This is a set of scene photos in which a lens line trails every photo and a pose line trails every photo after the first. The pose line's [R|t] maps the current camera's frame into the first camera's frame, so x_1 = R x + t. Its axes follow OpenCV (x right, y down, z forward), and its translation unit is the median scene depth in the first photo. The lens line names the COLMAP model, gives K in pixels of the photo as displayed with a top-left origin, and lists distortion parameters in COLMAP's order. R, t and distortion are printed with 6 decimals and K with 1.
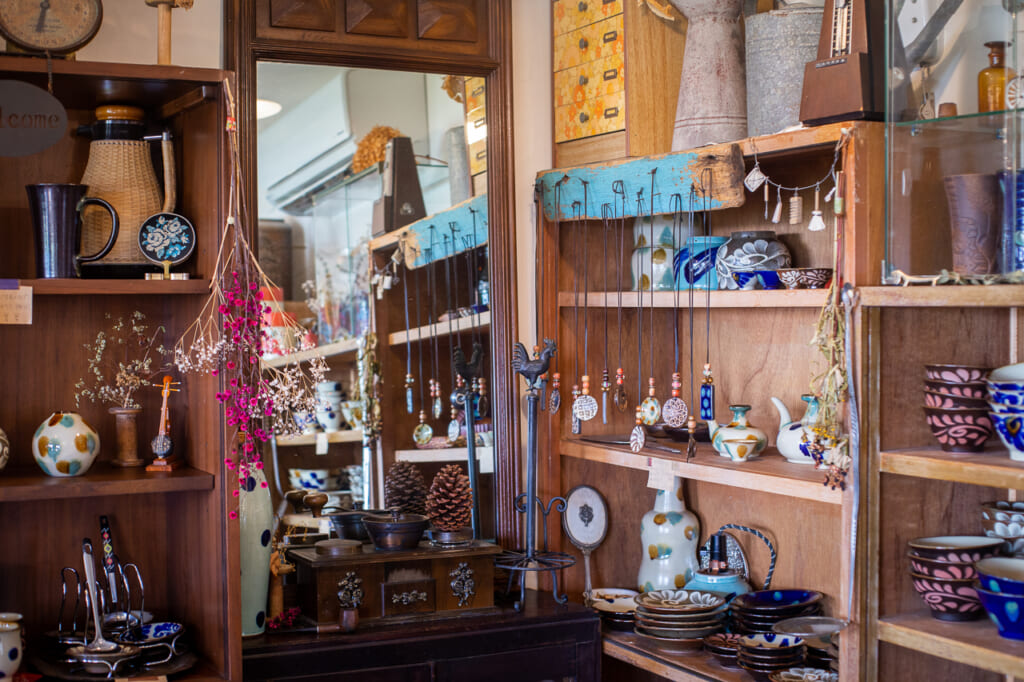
lens RADIAL K [[1486.3, 0, 512.5], [0, 1486.3, 353.7], [0, 0, 1]] dist [-0.138353, 0.074477]
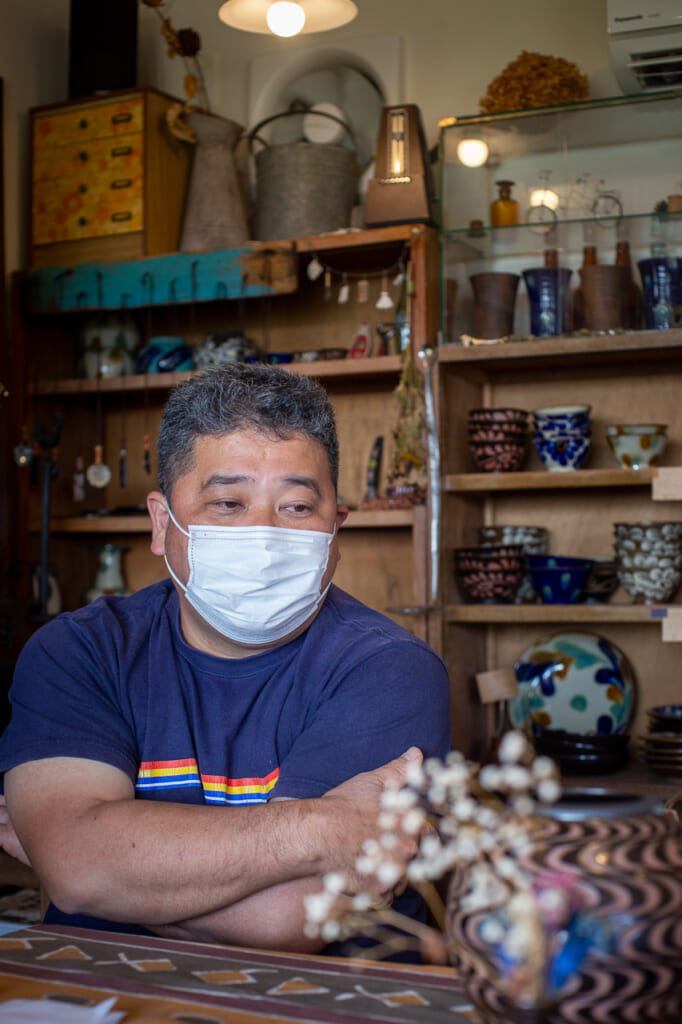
lens RADIAL K [[1486.3, 0, 340.9], [0, 1486.3, 531.4], [0, 0, 1]] dist [-0.138353, 0.074477]
pose [[0.791049, 0.017867, 0.611492, -0.597007], [0.023416, 0.997957, -0.059451, 0.182980], [-0.611305, 0.061348, 0.789014, 0.022129]]
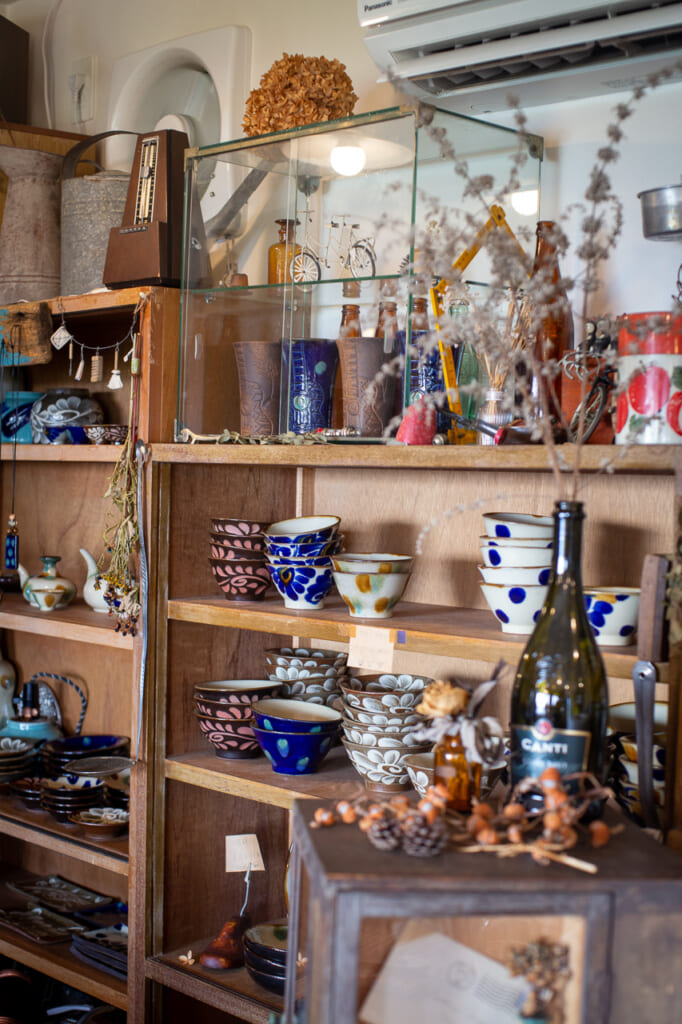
lens RADIAL K [[1486.3, 0, 340.9], [0, 1486.3, 531.4], [0, 0, 1]] dist [-0.138353, 0.074477]
pose [[0.953518, 0.018068, 0.300795, 0.044146], [-0.021388, 0.999741, 0.007747, 0.006202], [-0.300578, -0.013820, 0.953657, -0.051003]]
